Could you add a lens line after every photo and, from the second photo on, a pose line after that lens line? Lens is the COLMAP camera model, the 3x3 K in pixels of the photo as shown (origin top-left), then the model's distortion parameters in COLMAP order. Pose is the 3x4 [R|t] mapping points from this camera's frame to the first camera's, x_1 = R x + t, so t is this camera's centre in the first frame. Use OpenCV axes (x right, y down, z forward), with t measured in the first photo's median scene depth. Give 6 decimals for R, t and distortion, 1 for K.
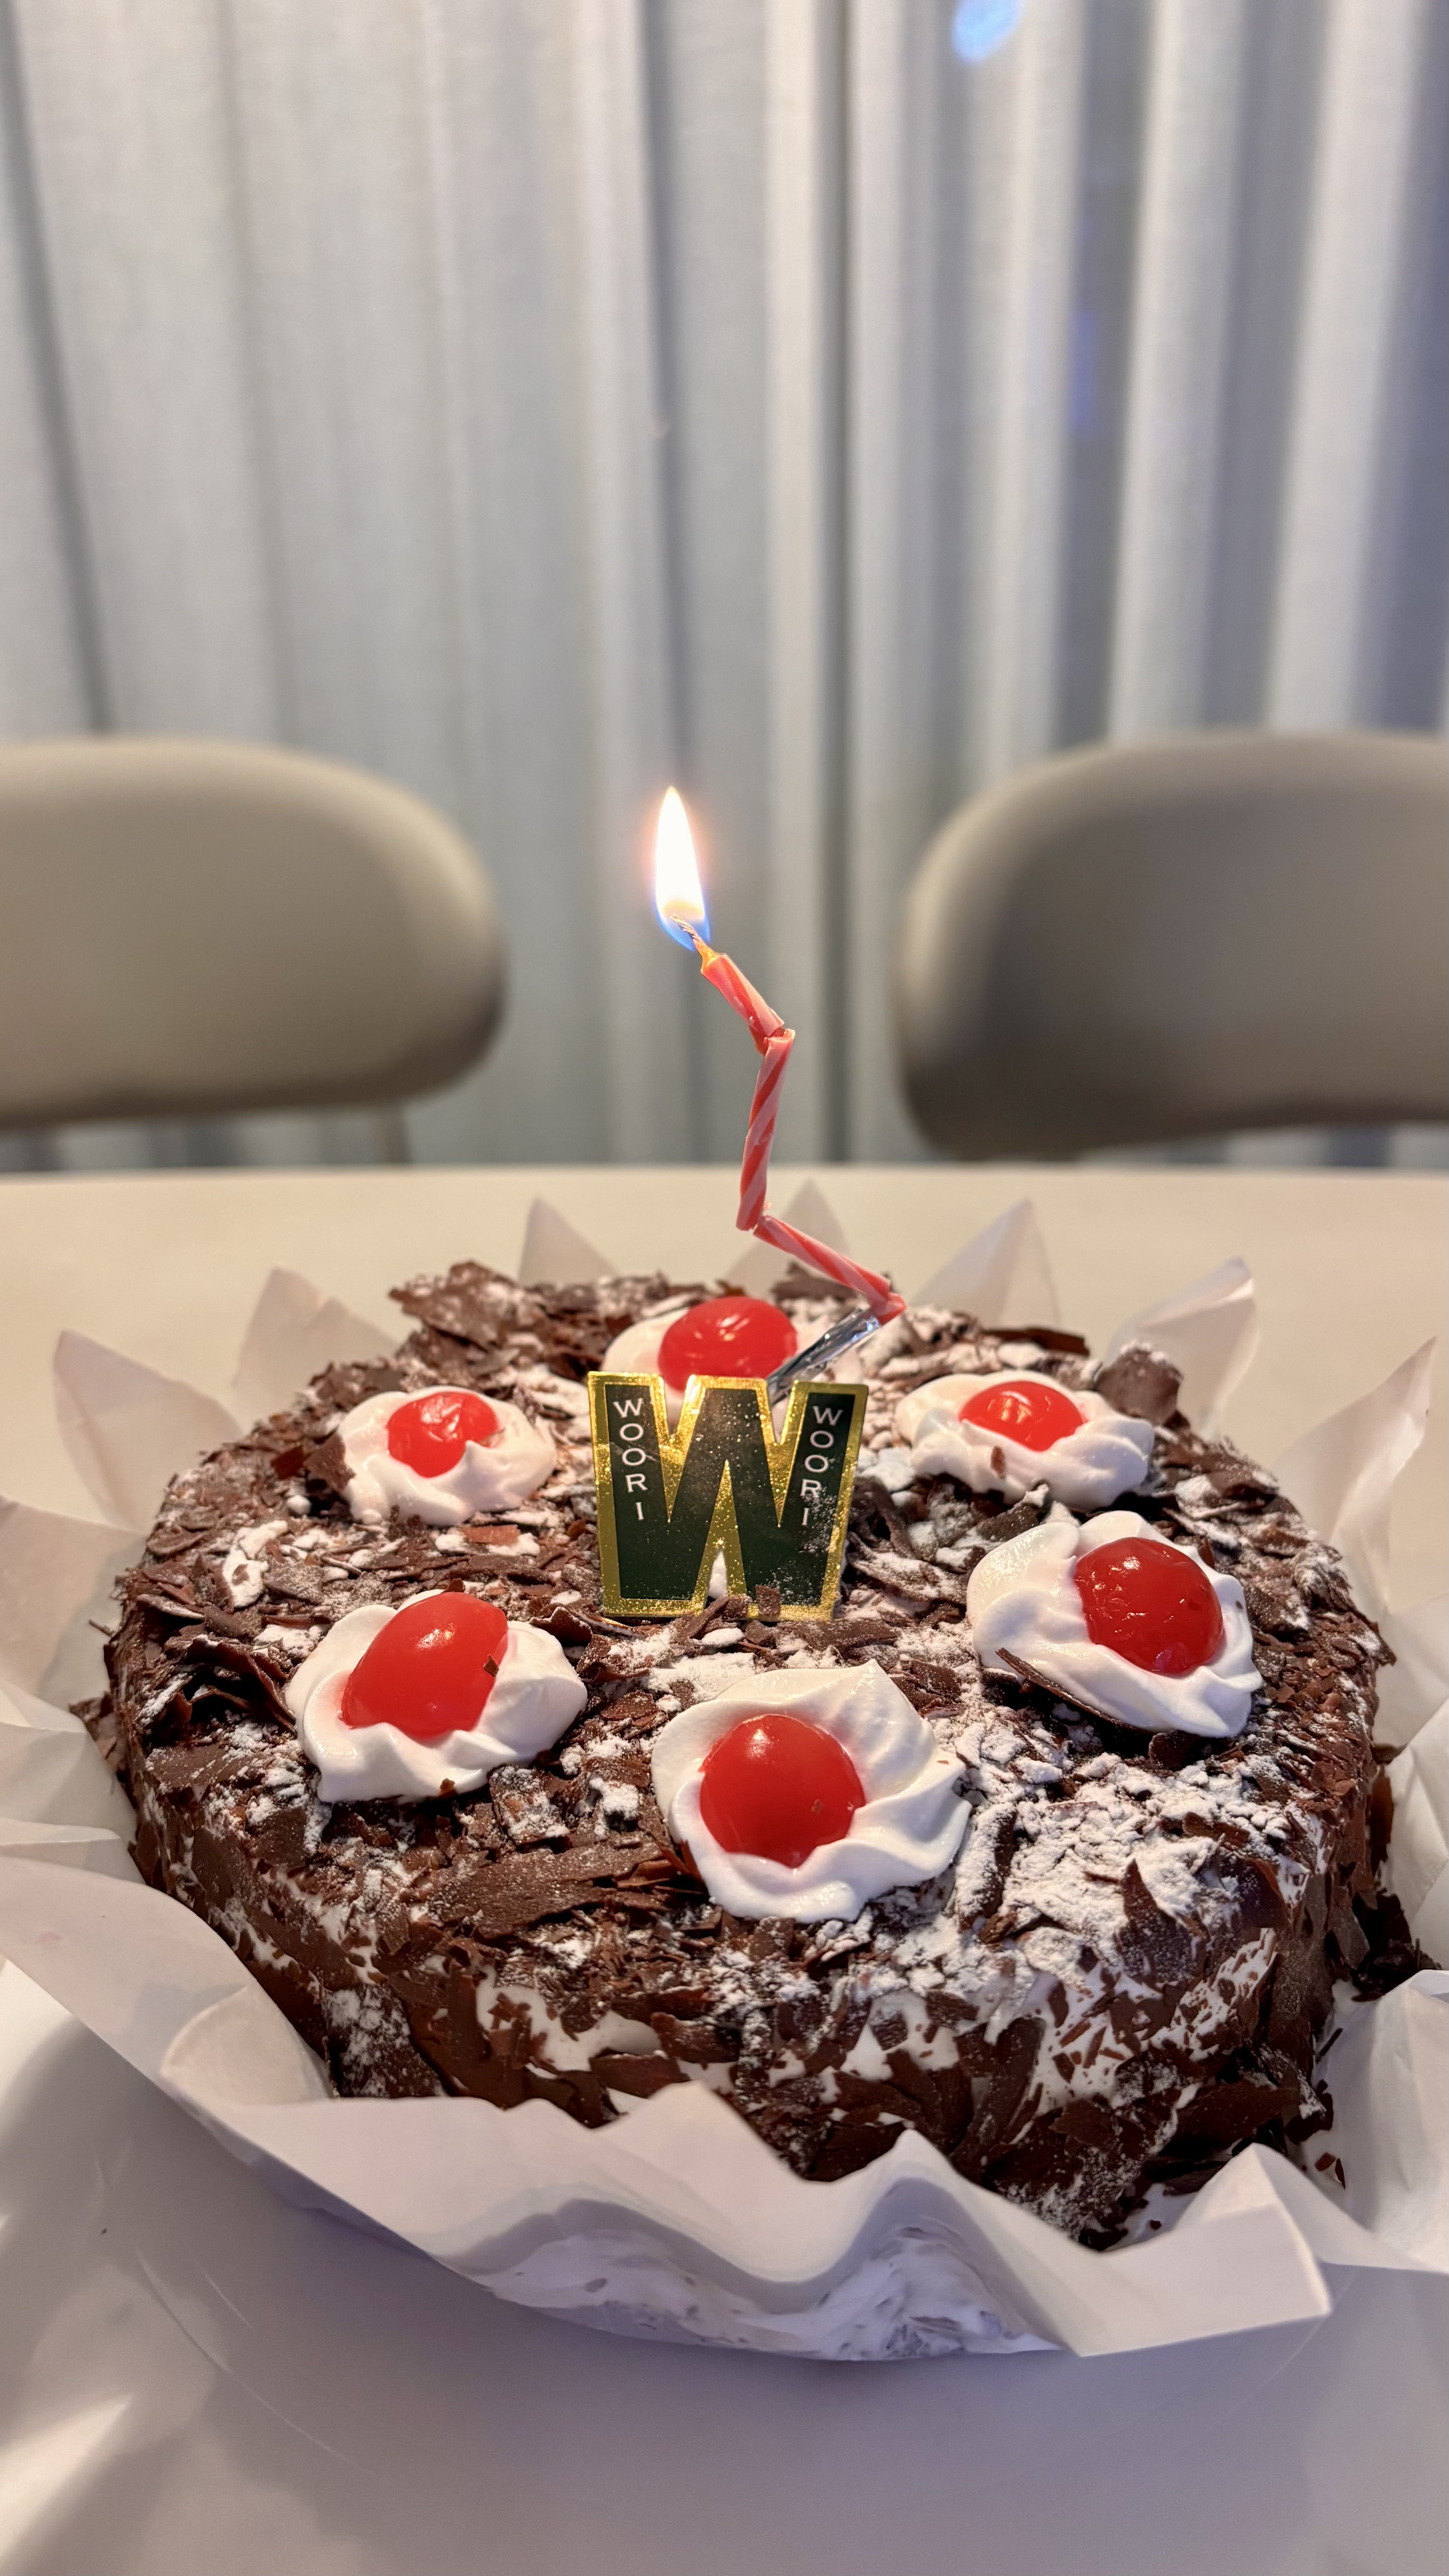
lens RADIAL K [[2057.7, 0, 697.6], [0, 2057.7, 1279.1], [0, 0, 1]] dist [0.070837, -0.266059]
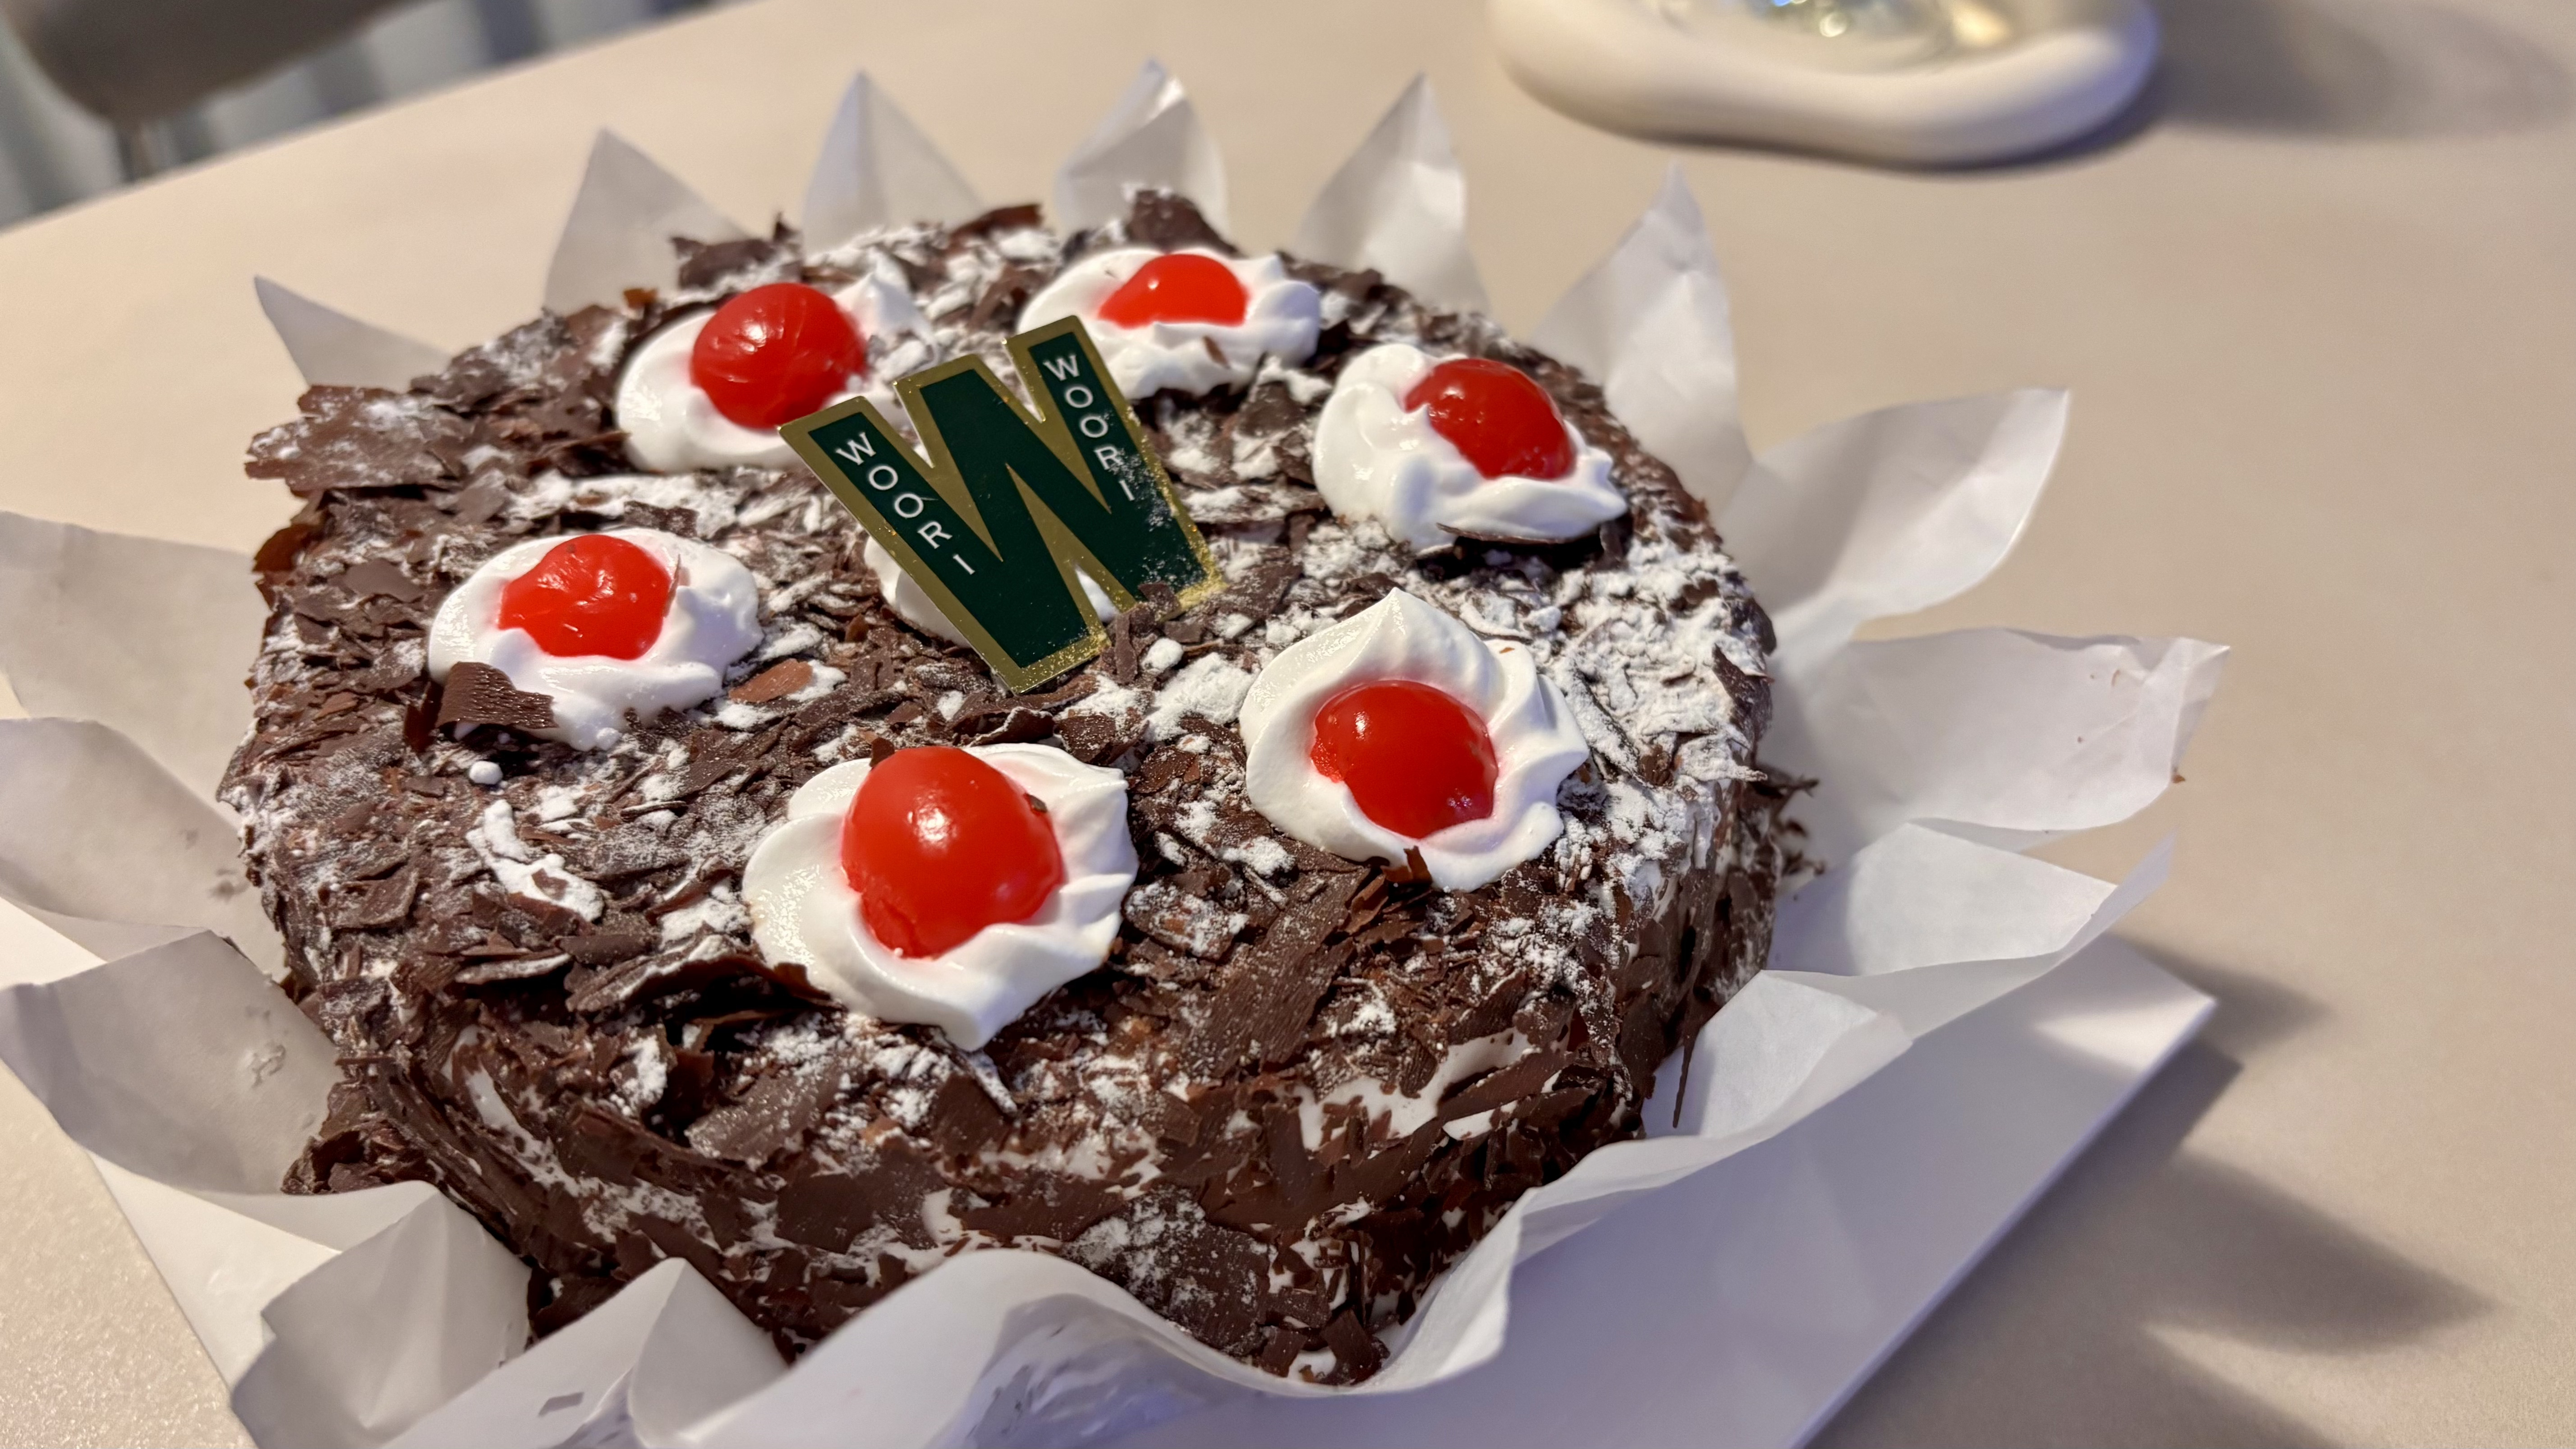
lens RADIAL K [[2057.7, 0, 1302.6], [0, 2057.7, 771.5], [0, 0, 1]] dist [0.070837, -0.266059]
pose [[0.695965, -0.472113, 0.541056, -0.455870], [0.287272, 0.873615, 0.392775, -0.105283], [-0.658109, -0.117927, 0.743630, 0.348945]]
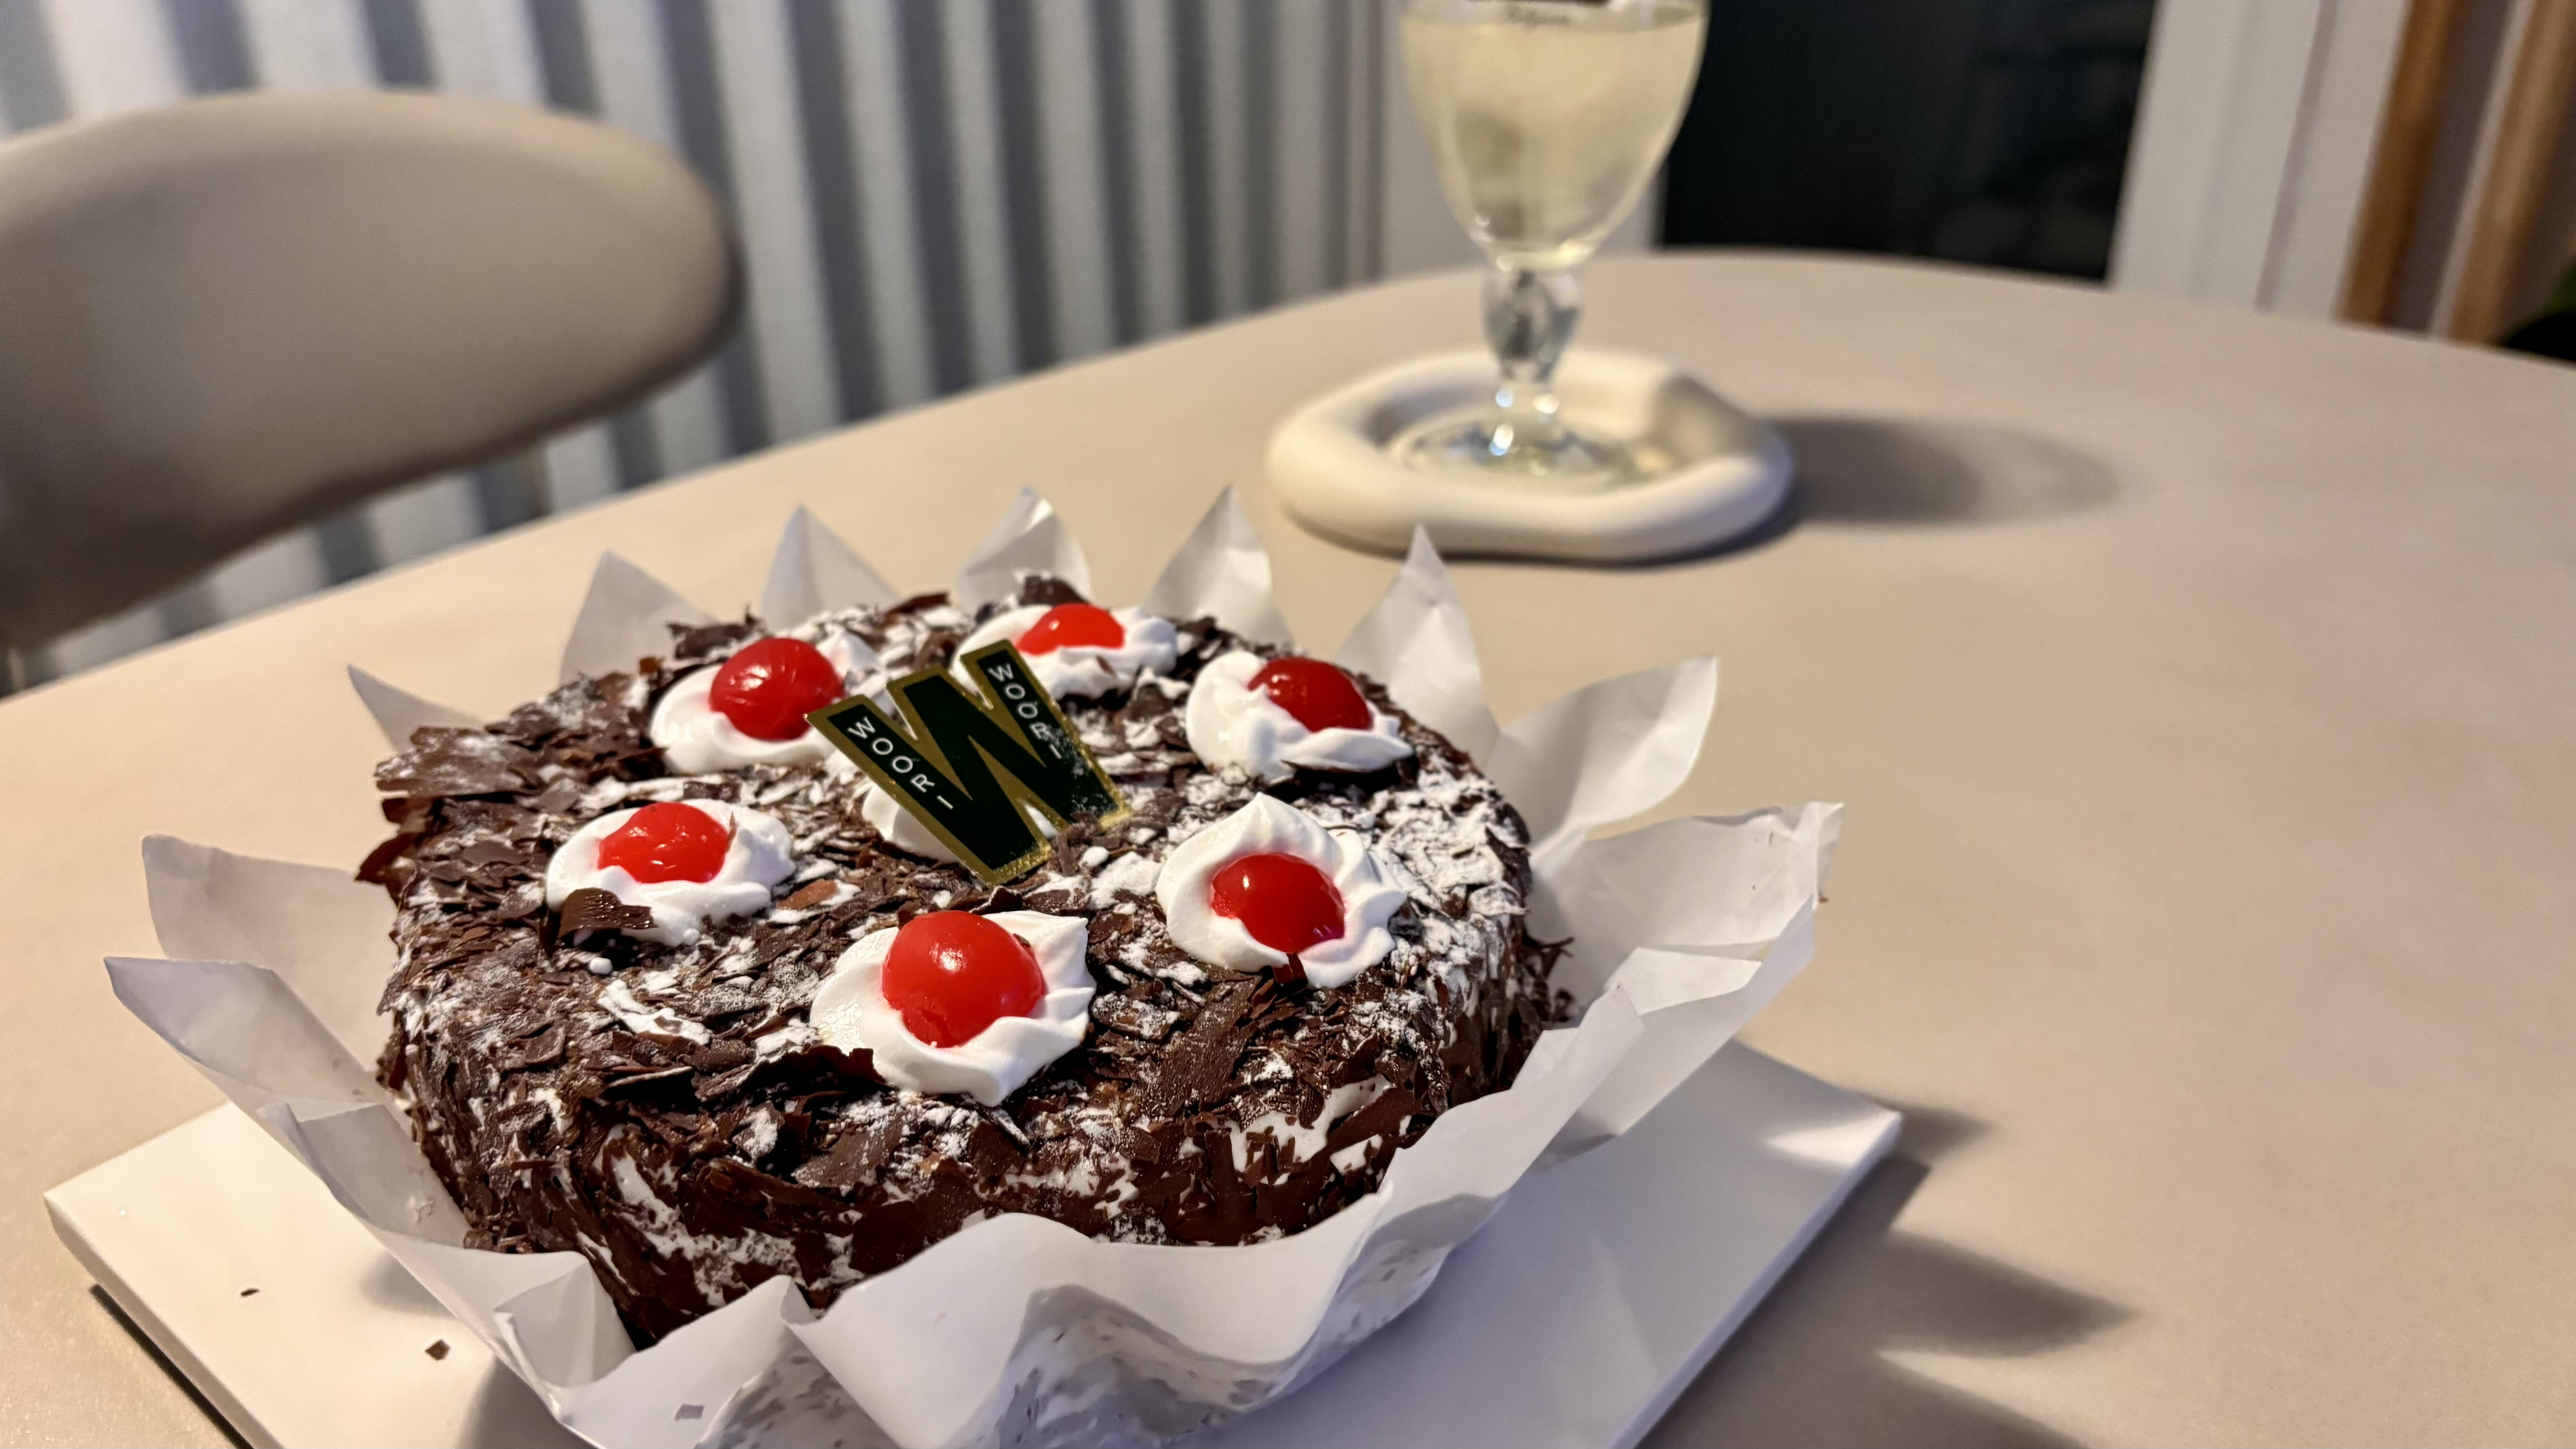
lens RADIAL K [[2057.7, 0, 1317.2], [0, 2057.7, 714.1], [0, 0, 1]] dist [0.070837, -0.266059]
pose [[0.590543, -0.355478, 0.724496, -0.775283], [0.325864, 0.926352, 0.188905, -0.083983], [-0.738290, 0.124530, 0.662888, 0.133136]]
